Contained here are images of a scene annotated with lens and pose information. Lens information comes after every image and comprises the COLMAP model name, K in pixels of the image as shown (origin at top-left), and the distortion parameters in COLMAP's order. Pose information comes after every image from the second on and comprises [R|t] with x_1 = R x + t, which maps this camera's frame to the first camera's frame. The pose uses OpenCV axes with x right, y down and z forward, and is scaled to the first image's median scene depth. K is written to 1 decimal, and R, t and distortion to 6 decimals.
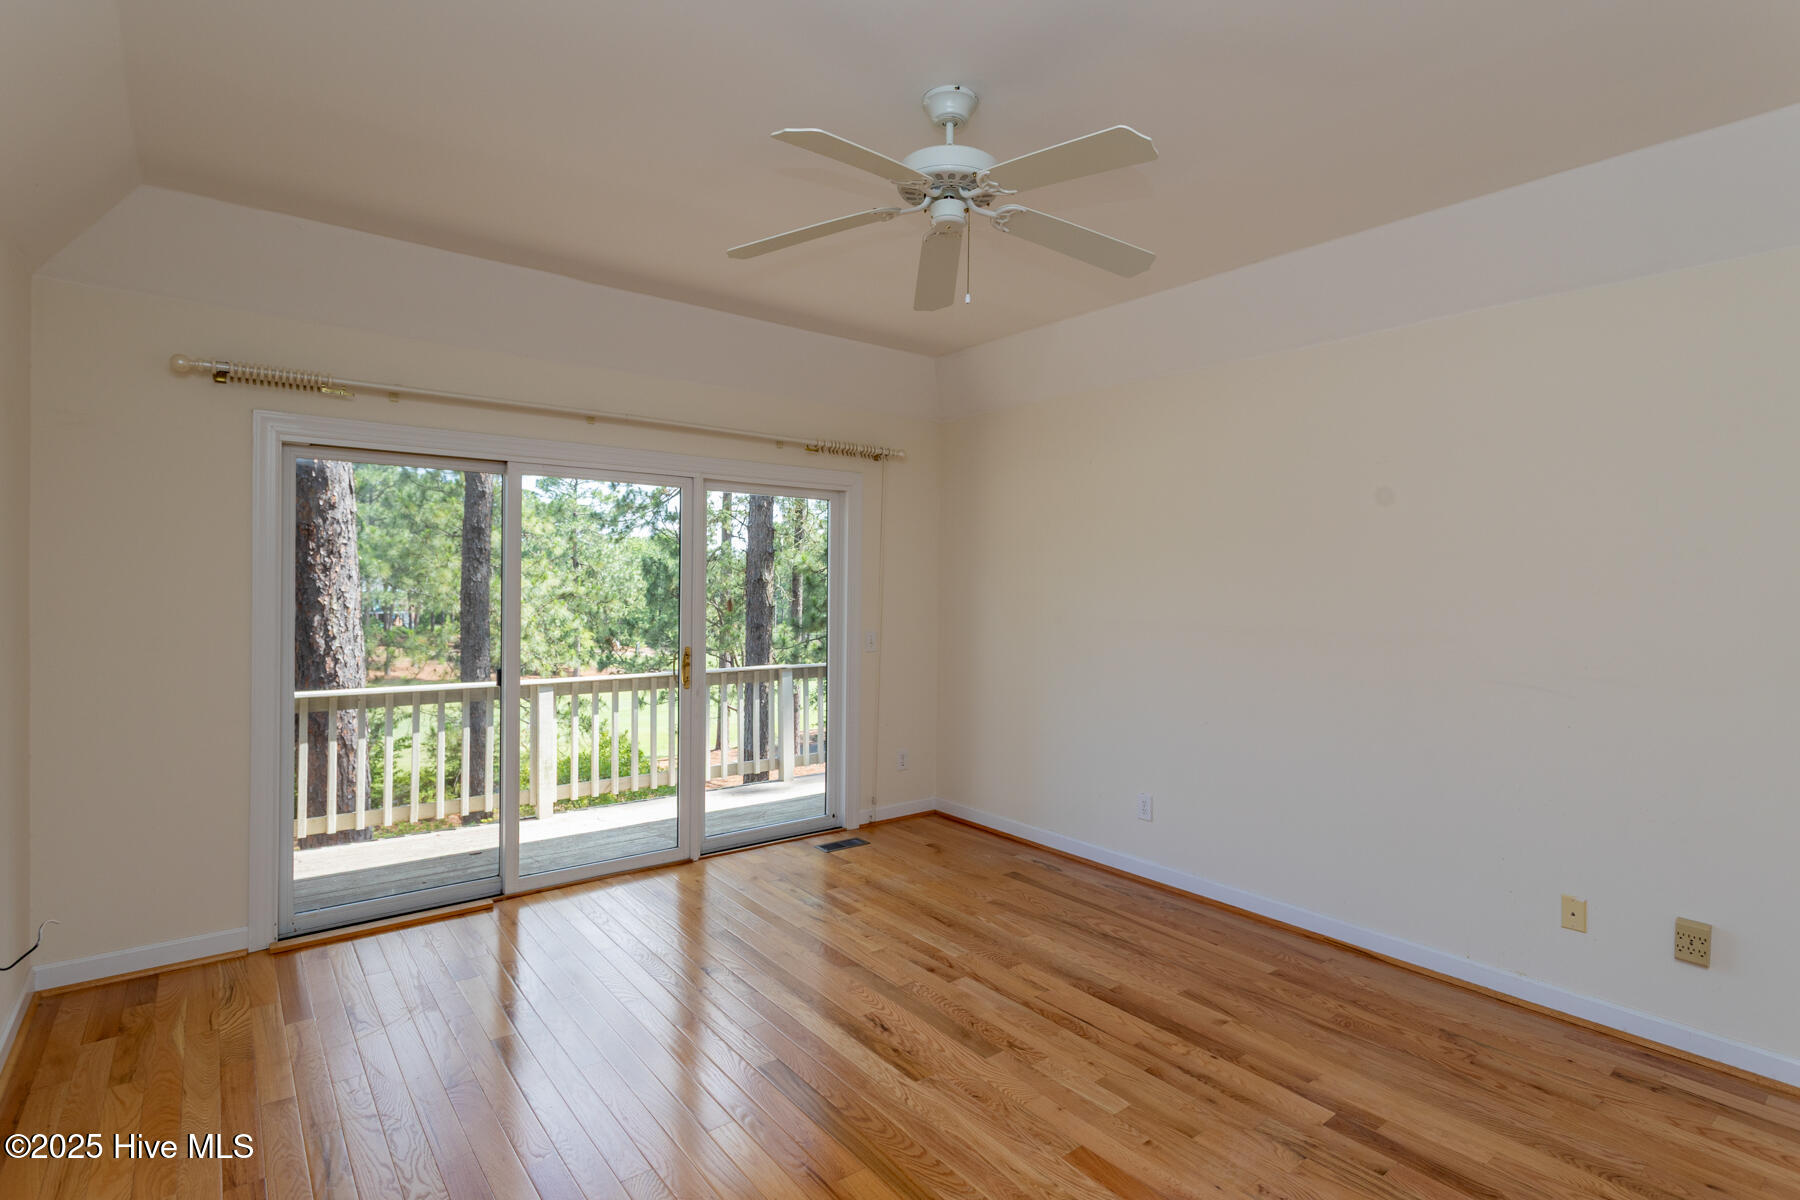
lens RADIAL K [[856.9, 0, 919.8], [0, 856.9, 592.6], [0, 0, 1]] dist [-0.001949, -0.000302]
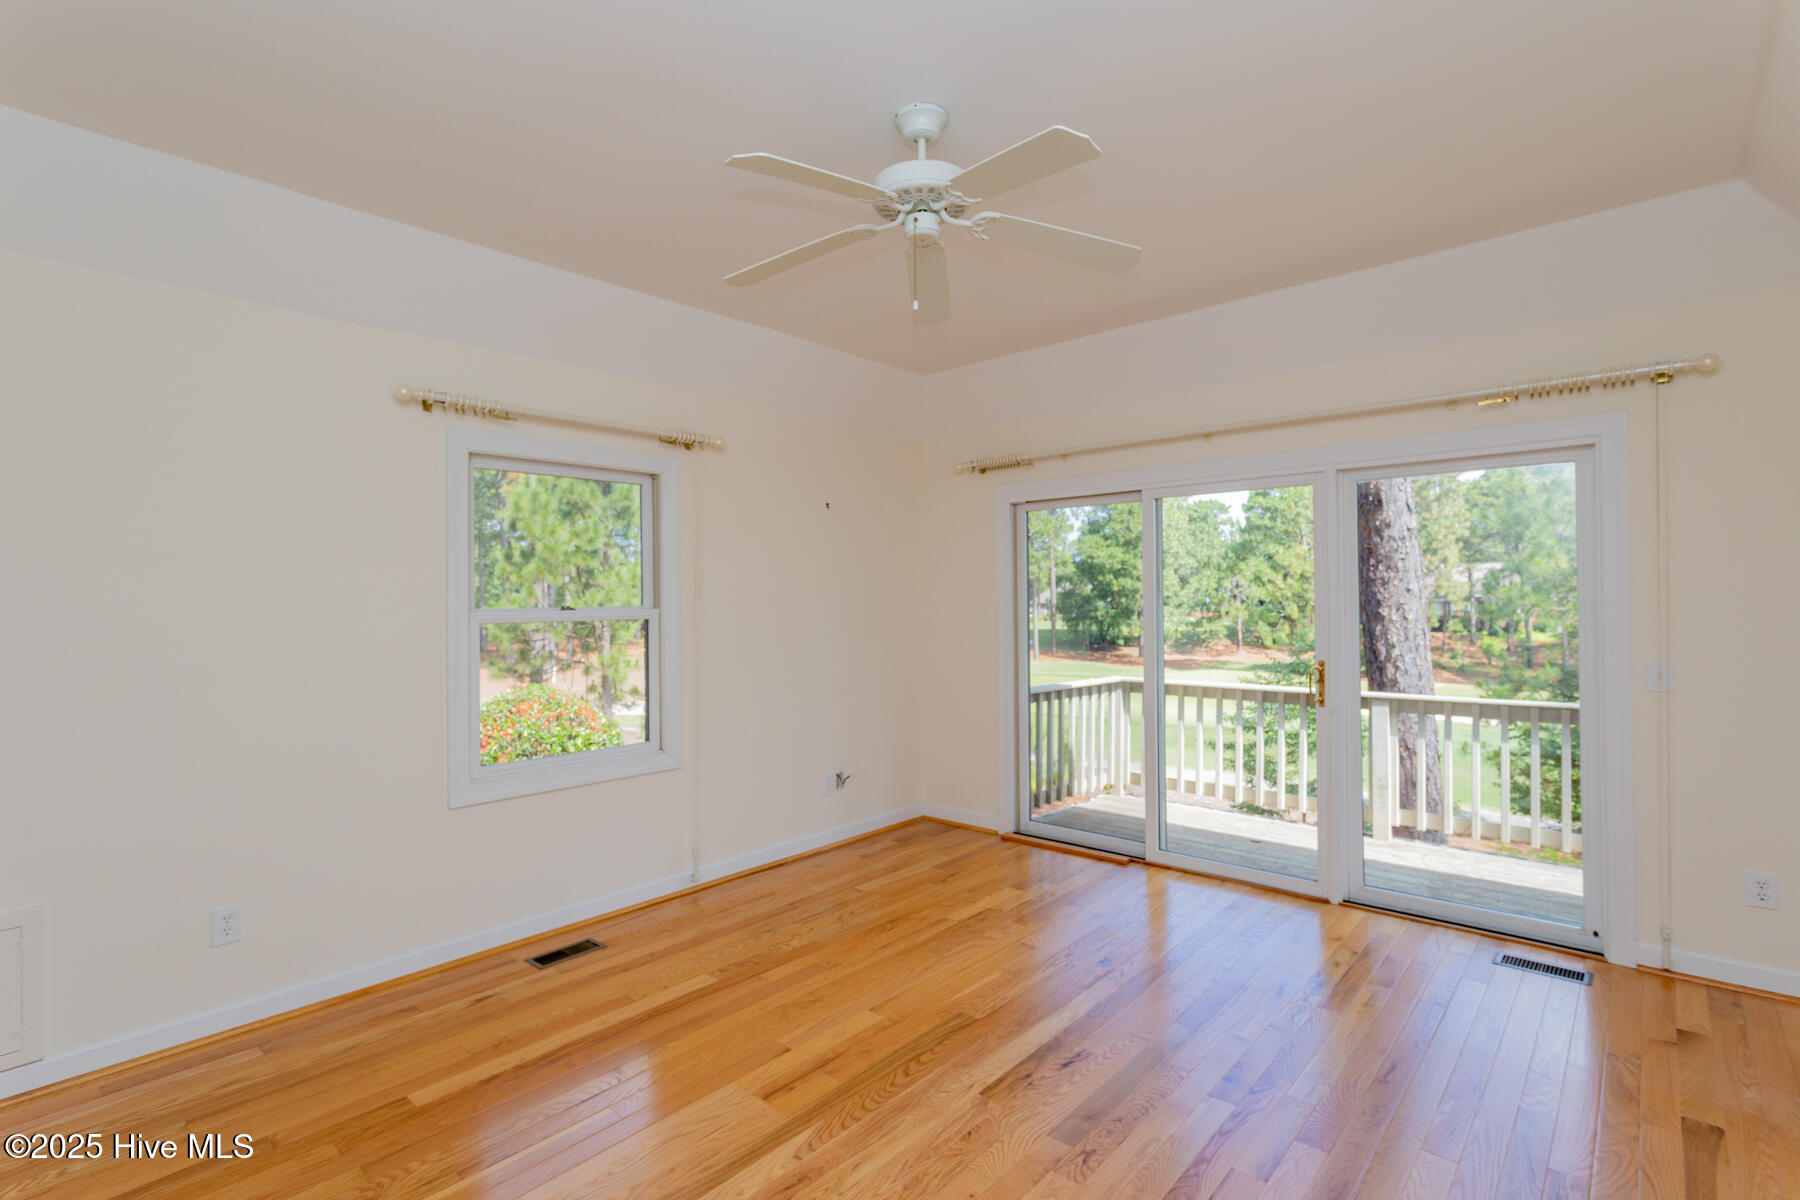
lens RADIAL K [[856.9, 0, 919.8], [0, 856.9, 592.6], [0, 0, 1]] dist [-0.001949, -0.000302]
pose [[0.180494, -0.017989, -0.983412, 0.466411], [0.001623, 0.999837, -0.017992, 0.006075], [0.983575, 0.001651, 0.180493, 0.366018]]
